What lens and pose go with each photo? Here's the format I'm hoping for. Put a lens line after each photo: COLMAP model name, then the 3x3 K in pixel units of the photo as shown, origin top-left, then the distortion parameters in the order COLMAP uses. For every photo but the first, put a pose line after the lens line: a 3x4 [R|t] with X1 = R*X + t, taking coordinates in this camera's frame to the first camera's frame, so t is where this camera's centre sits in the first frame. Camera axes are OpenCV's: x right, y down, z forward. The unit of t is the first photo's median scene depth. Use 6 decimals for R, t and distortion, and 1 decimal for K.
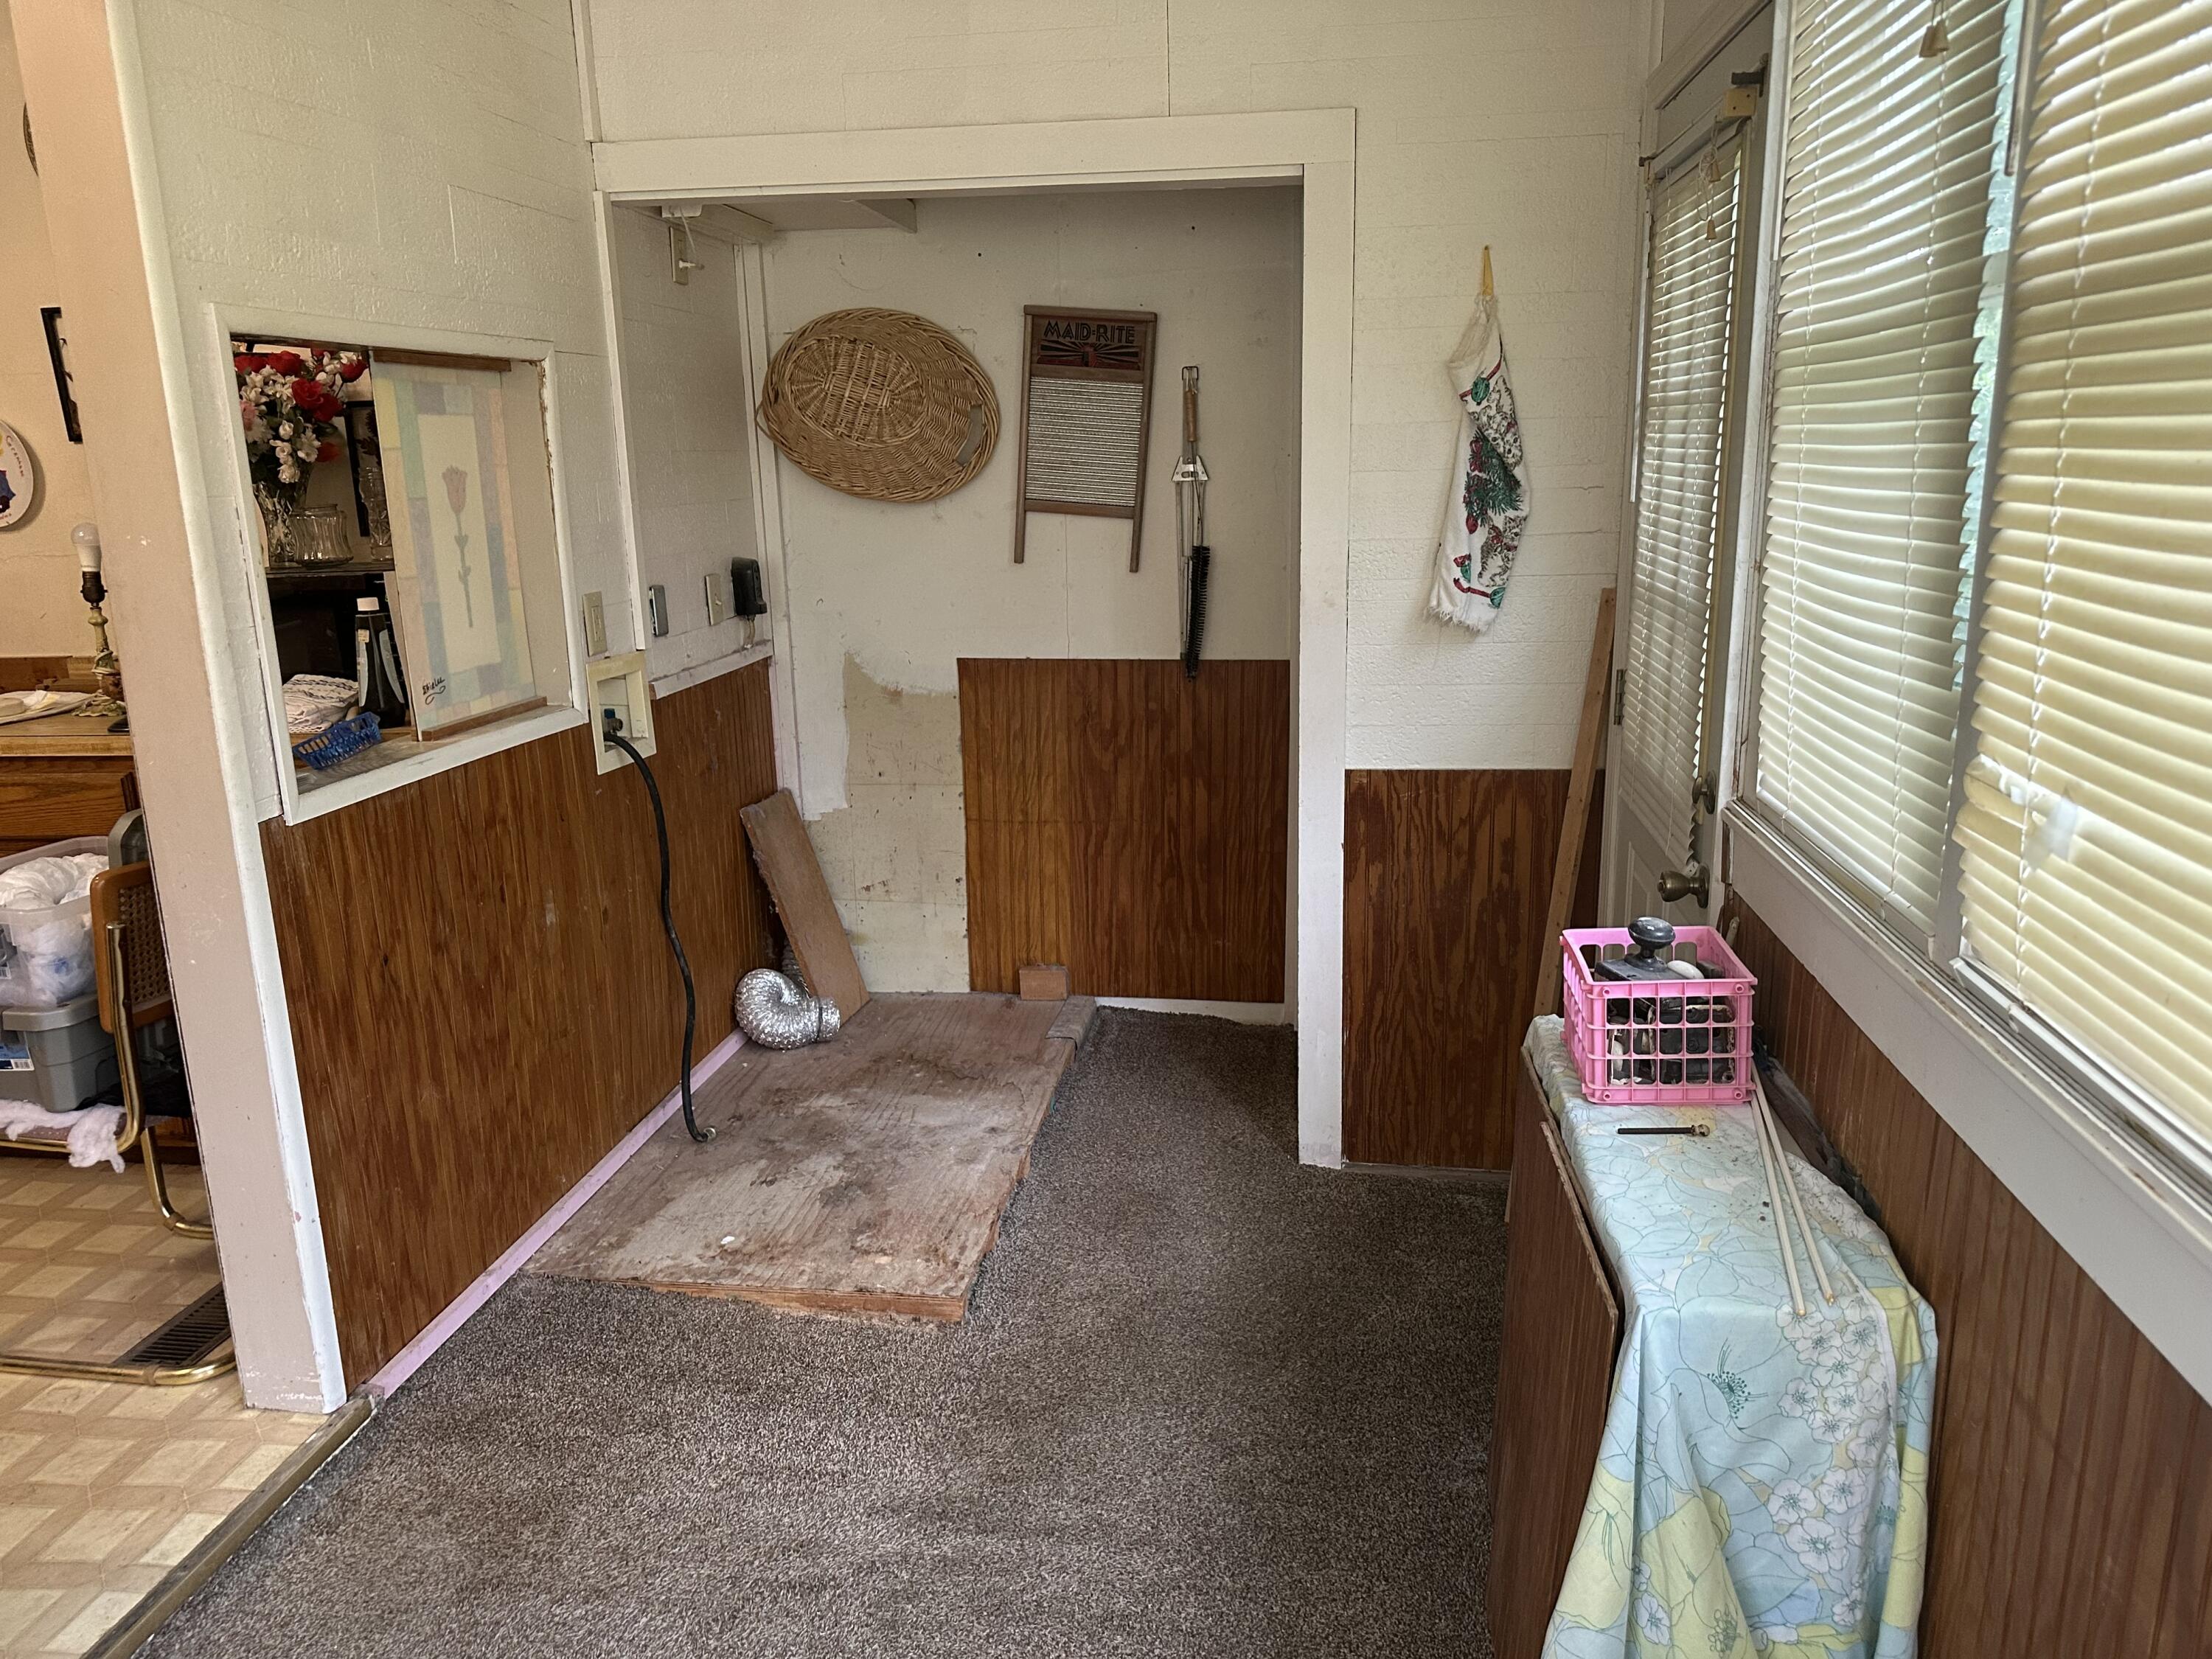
lens RADIAL K [[1546.5, 0, 1106.0], [0, 1546.5, 829.5], [0, 0, 1]] dist [0.201971, -0.316774]
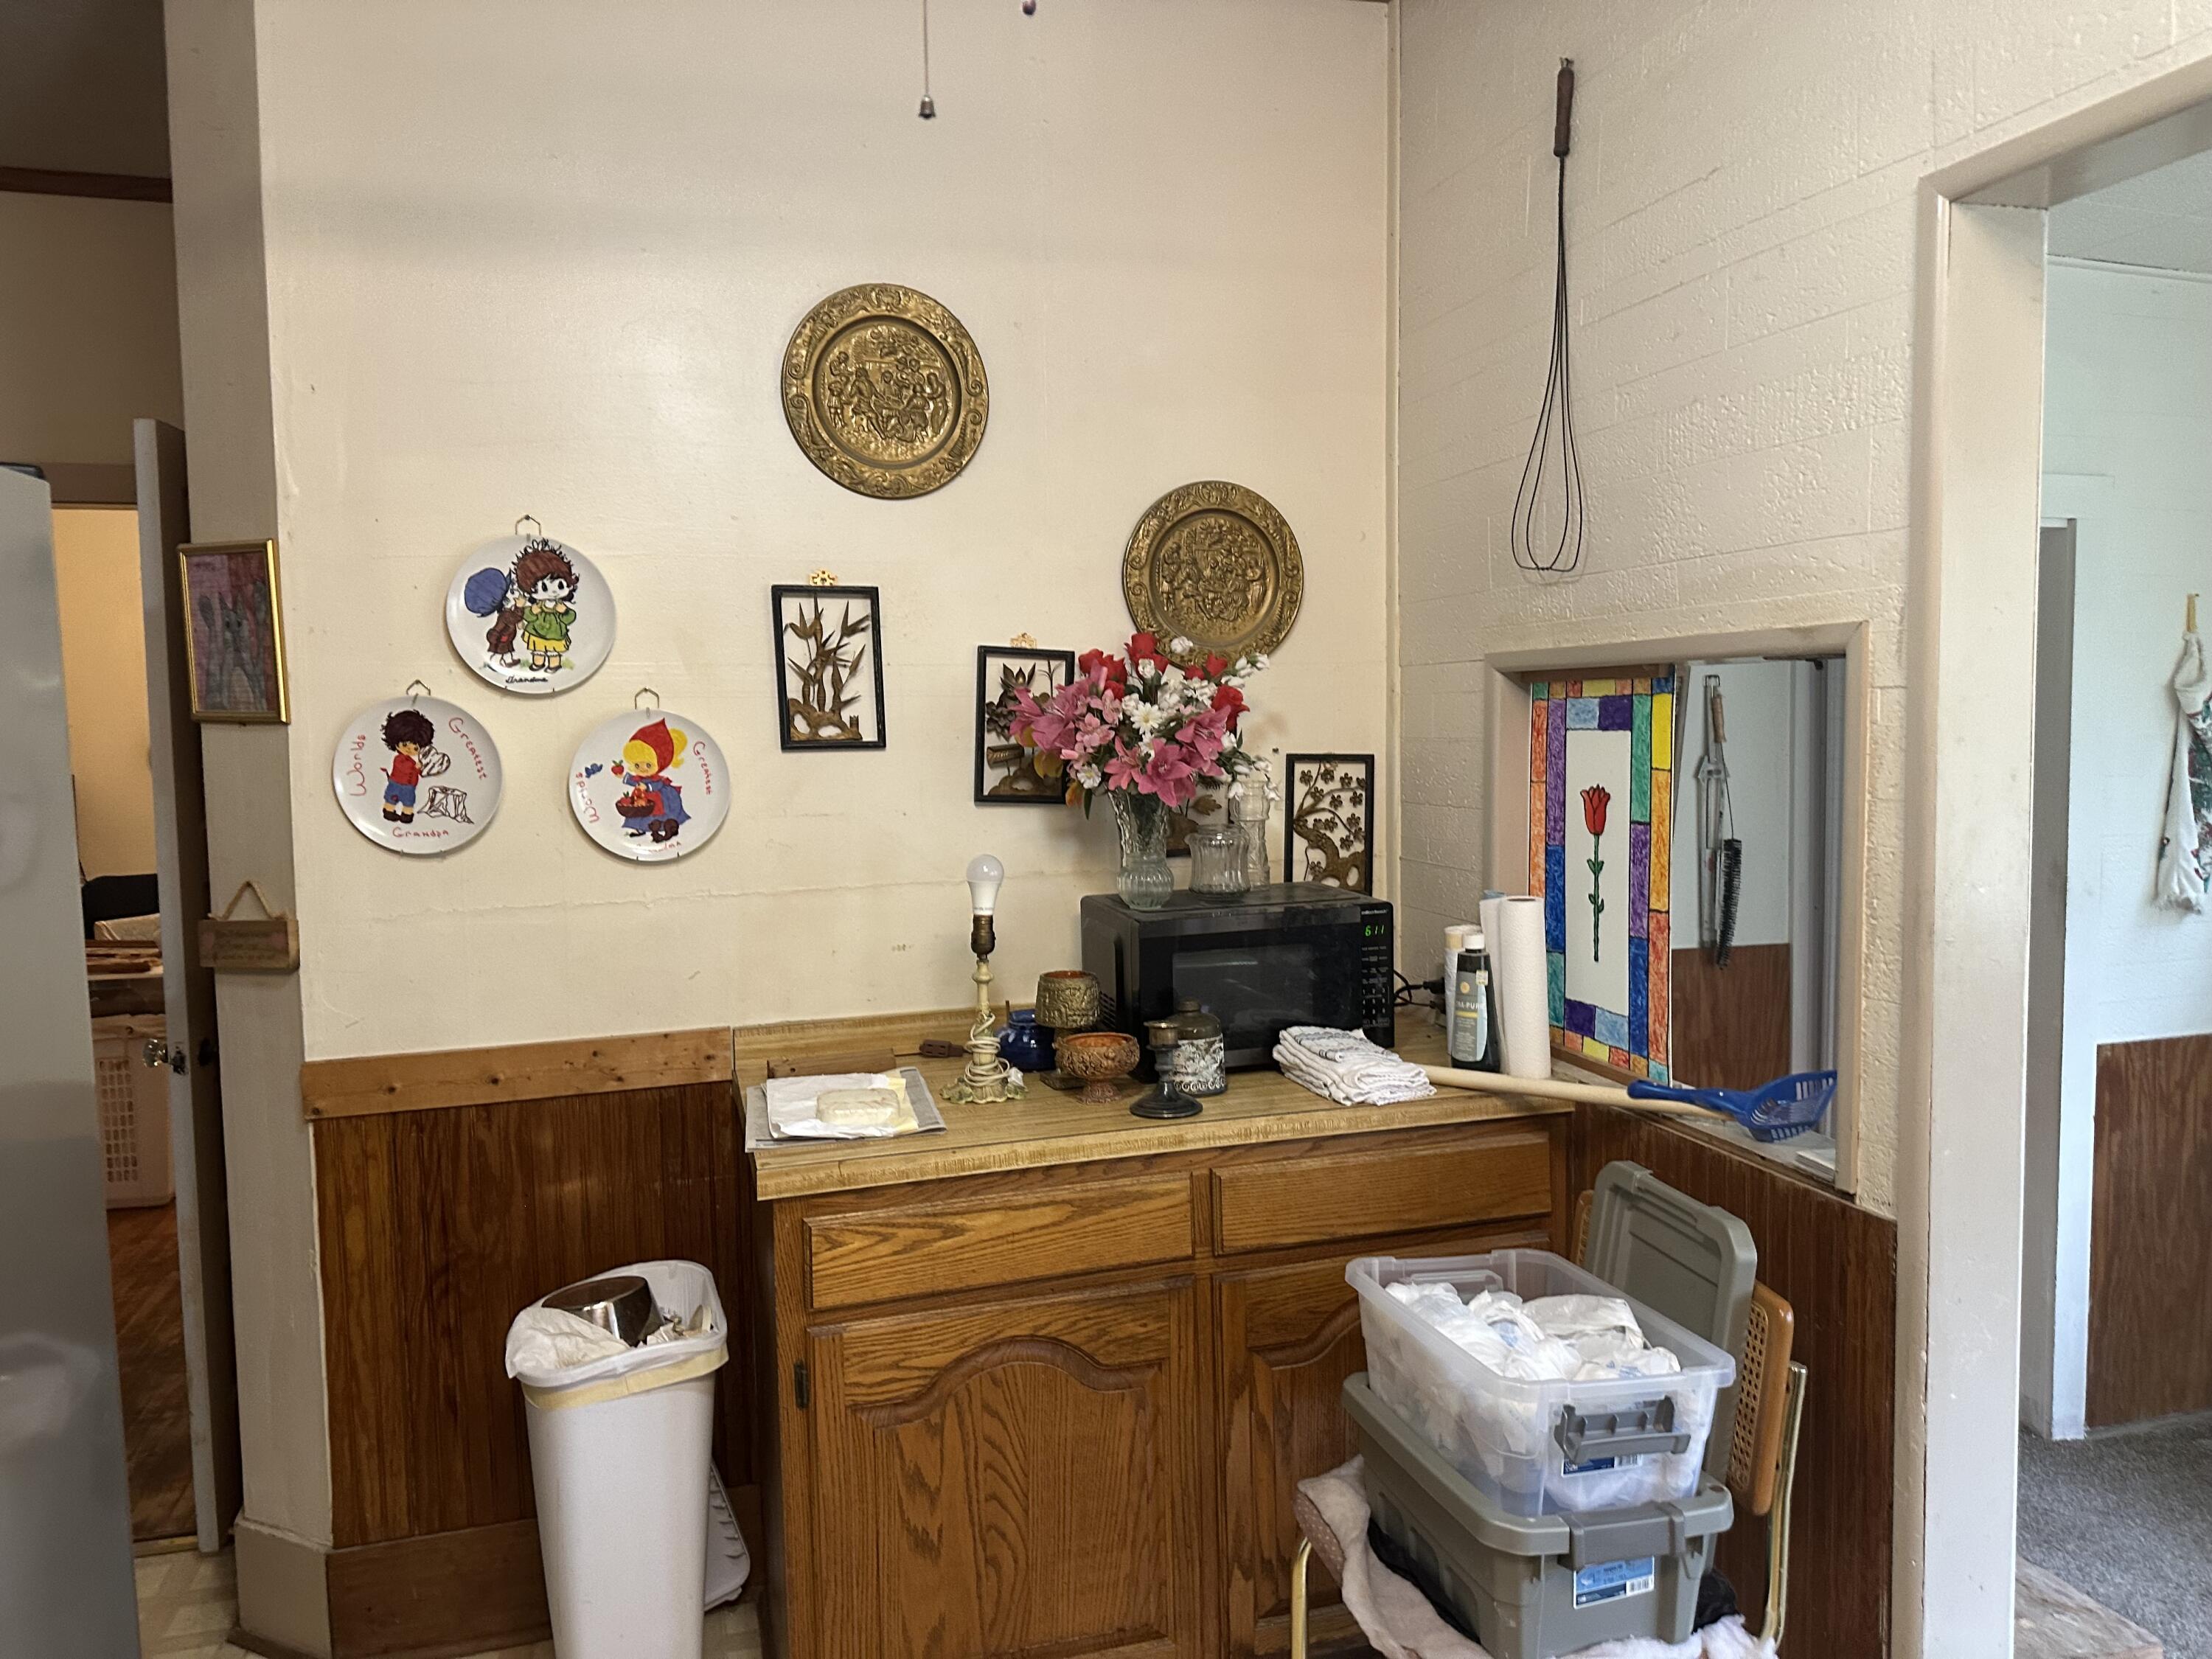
lens RADIAL K [[1532.4, 0, 1106.0], [0, 1532.4, 829.5], [0, 0, 1]] dist [0.031981, -0.003453]
pose [[0.909412, -0.021347, 0.415349, -0.894619], [0.093716, 0.983516, -0.154643, -0.081871], [-0.405201, 0.179559, 0.896421, 0.286697]]
